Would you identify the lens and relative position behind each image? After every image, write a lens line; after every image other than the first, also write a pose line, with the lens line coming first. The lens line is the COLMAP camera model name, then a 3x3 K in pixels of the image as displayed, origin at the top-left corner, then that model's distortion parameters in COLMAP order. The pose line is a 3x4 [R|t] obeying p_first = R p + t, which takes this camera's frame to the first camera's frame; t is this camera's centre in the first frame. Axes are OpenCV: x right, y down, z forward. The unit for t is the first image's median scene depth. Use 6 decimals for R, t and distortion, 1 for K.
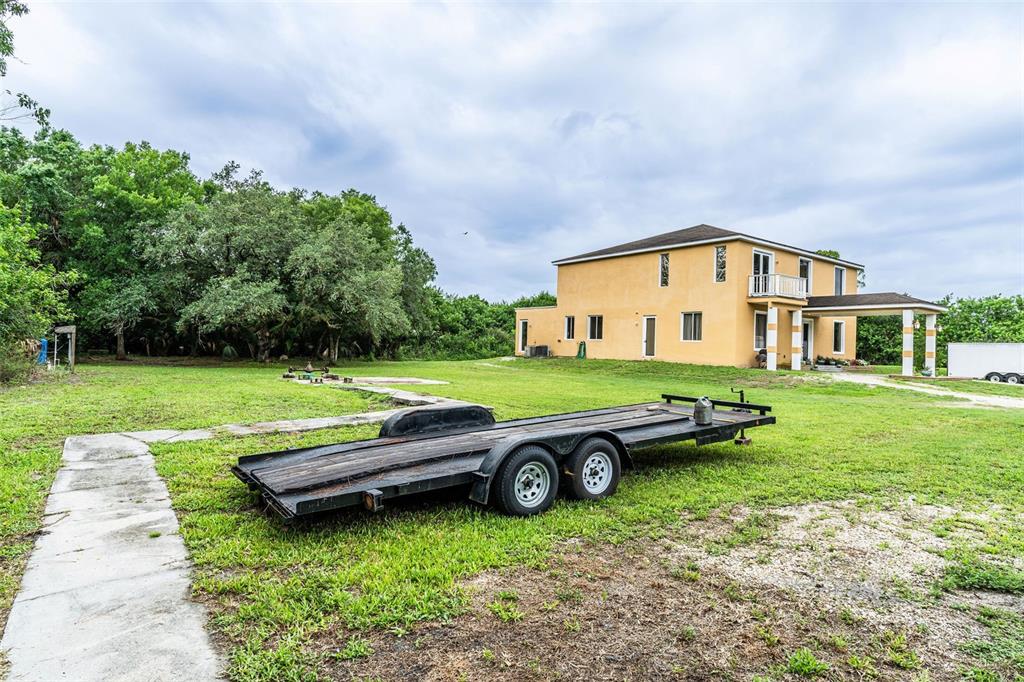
lens RADIAL K [[570.5, 0, 512.0], [0, 570.5, 341.0], [0, 0, 1]] dist [-0.019075, 0.000746]
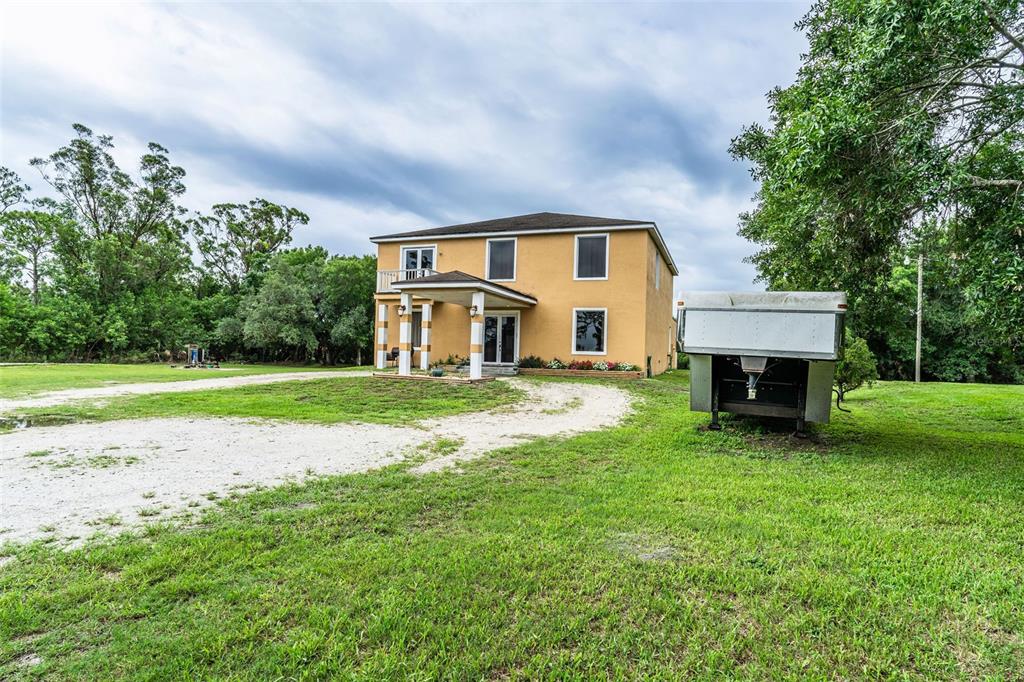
lens RADIAL K [[570.5, 0, 512.0], [0, 570.5, 341.0], [0, 0, 1]] dist [-0.019075, 0.000746]
pose [[0.529259, -0.040455, -0.847495, 1.292593], [-0.005484, 0.998679, -0.051096, 0.049359], [0.848443, 0.031691, 0.528338, 0.604201]]
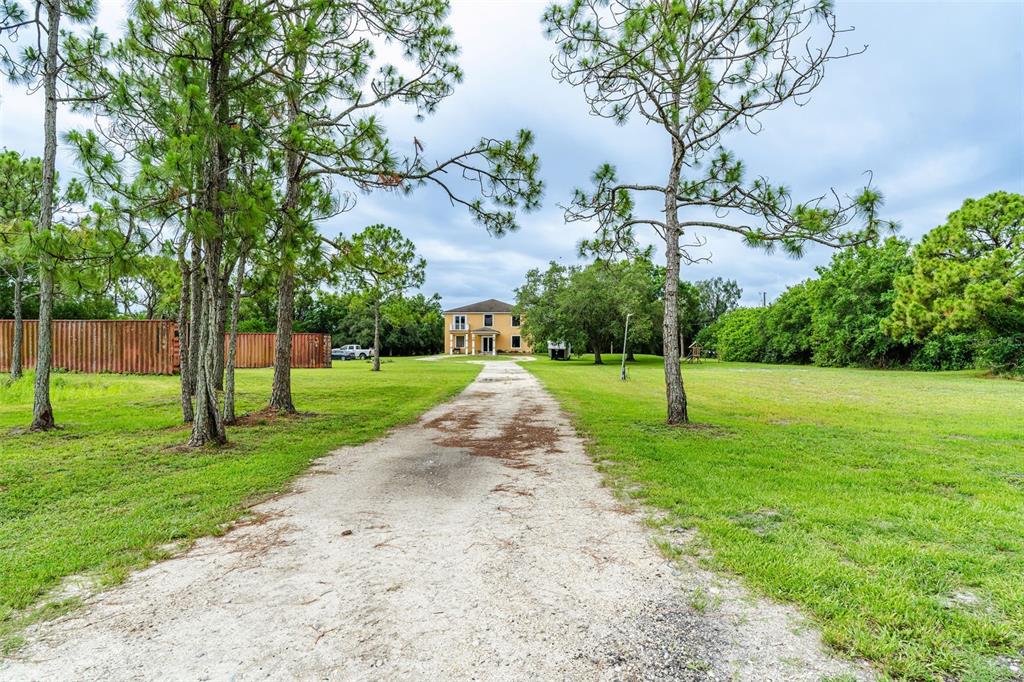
lens RADIAL K [[570.5, 0, 512.0], [0, 570.5, 341.0], [0, 0, 1]] dist [-0.019075, 0.000746]
pose [[0.761304, -0.038012, -0.647280, 2.525720], [0.024695, 0.999256, -0.029637, 0.073455], [0.647924, 0.006579, 0.761676, -1.100107]]
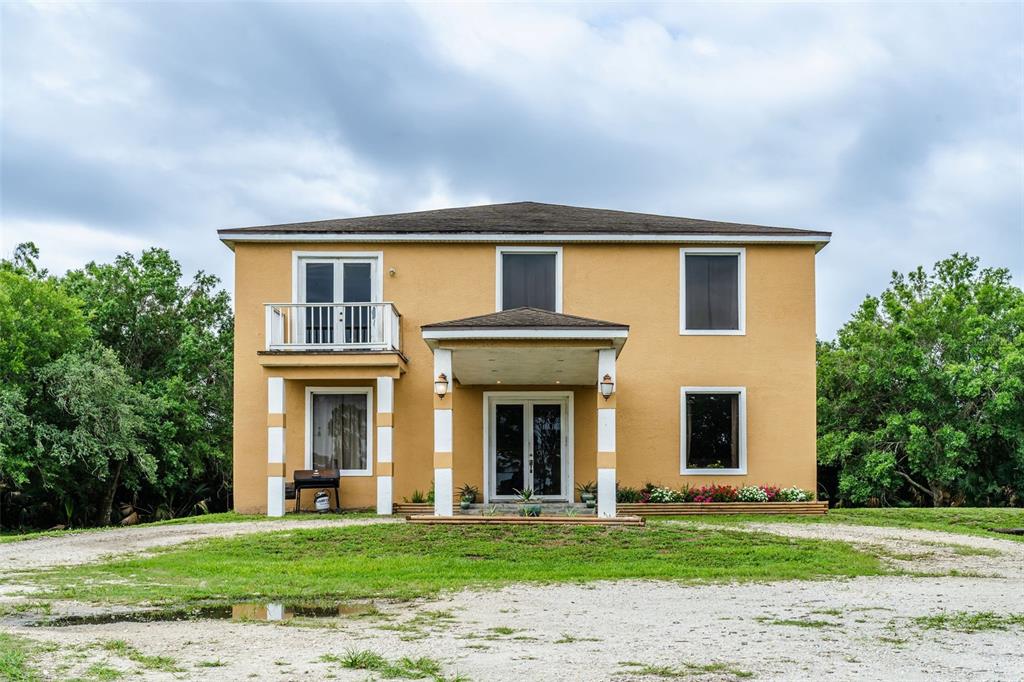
lens RADIAL K [[1173.8, 0, 566.2], [0, 1173.8, 477.9], [0, 0, 1]] dist [-0.000776, 0.009224]
pose [[0.817355, -0.054149, -0.573584, 1.076971], [0.035492, 0.998415, -0.043679, 0.064110], [0.575040, 0.015344, 0.817982, 0.329623]]
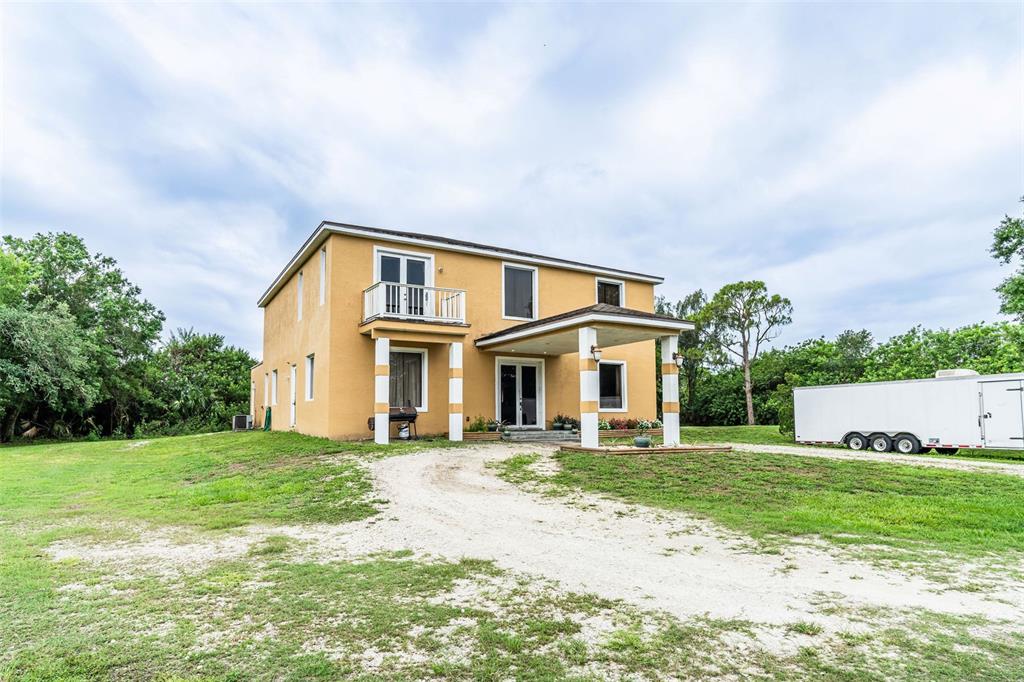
lens RADIAL K [[572.4, 0, 505.0], [0, 572.4, 371.0], [0, 0, 1]] dist [-0.018802, 0.000223]
pose [[0.993579, -0.044480, -0.104034, 0.590867], [0.036937, 0.996623, -0.073336, 0.022602], [0.106945, 0.069022, 0.991866, 0.377427]]
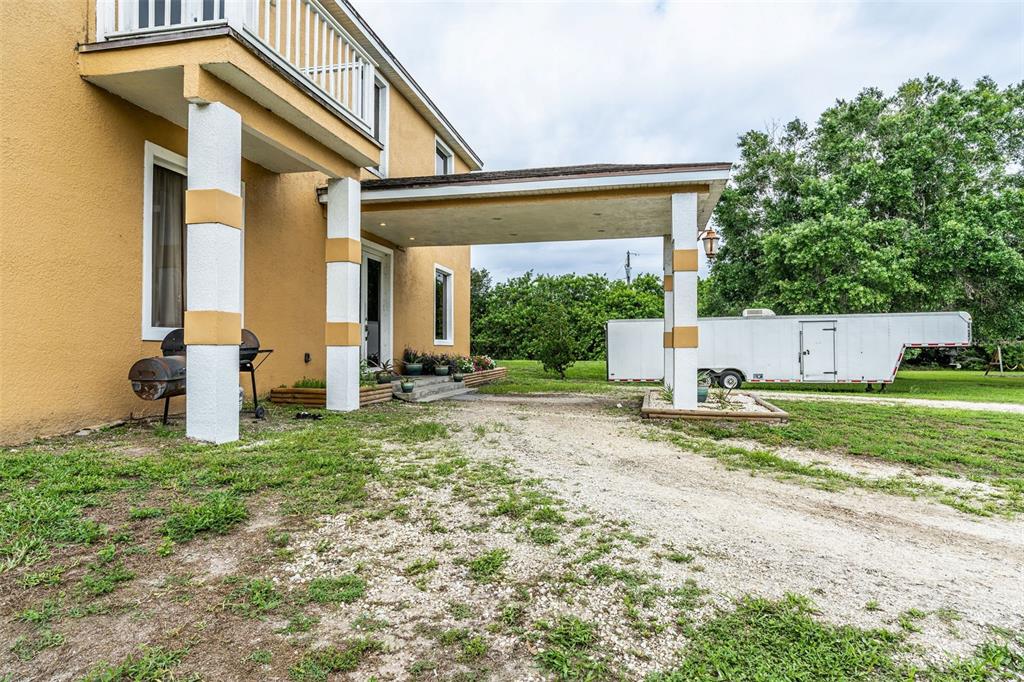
lens RADIAL K [[570.5, 0, 512.0], [0, 570.5, 341.0], [0, 0, 1]] dist [-0.019075, 0.000746]
pose [[0.752932, -0.023114, 0.657692, 0.370531], [0.016661, 0.999732, 0.016061, 0.015927], [-0.657888, -0.001135, 0.753115, 0.719489]]
